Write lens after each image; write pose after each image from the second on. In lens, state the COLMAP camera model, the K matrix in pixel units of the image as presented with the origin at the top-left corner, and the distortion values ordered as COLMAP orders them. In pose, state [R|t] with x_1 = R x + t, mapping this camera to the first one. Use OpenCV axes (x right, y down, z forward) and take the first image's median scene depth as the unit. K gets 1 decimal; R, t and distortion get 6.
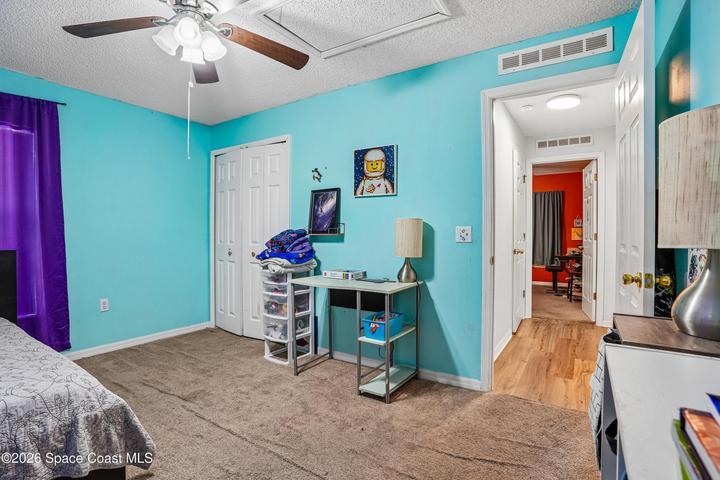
lens RADIAL K [[356.3, 0, 358.7], [0, 356.3, 239.4], [0, 0, 1]] dist [-0.056415, 0.016842]
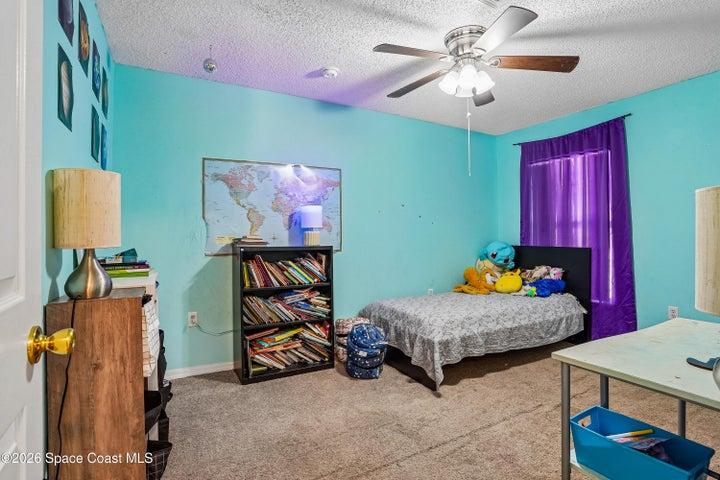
lens RADIAL K [[356.3, 0, 360.1], [0, 356.3, 237.6], [0, 0, 1]] dist [-0.056415, 0.016842]
pose [[-0.480961, 0.008052, -0.876705, 0.537579], [-0.003338, 0.999934, 0.011015, -0.017820], [0.876736, 0.008224, -0.480902, 0.848345]]
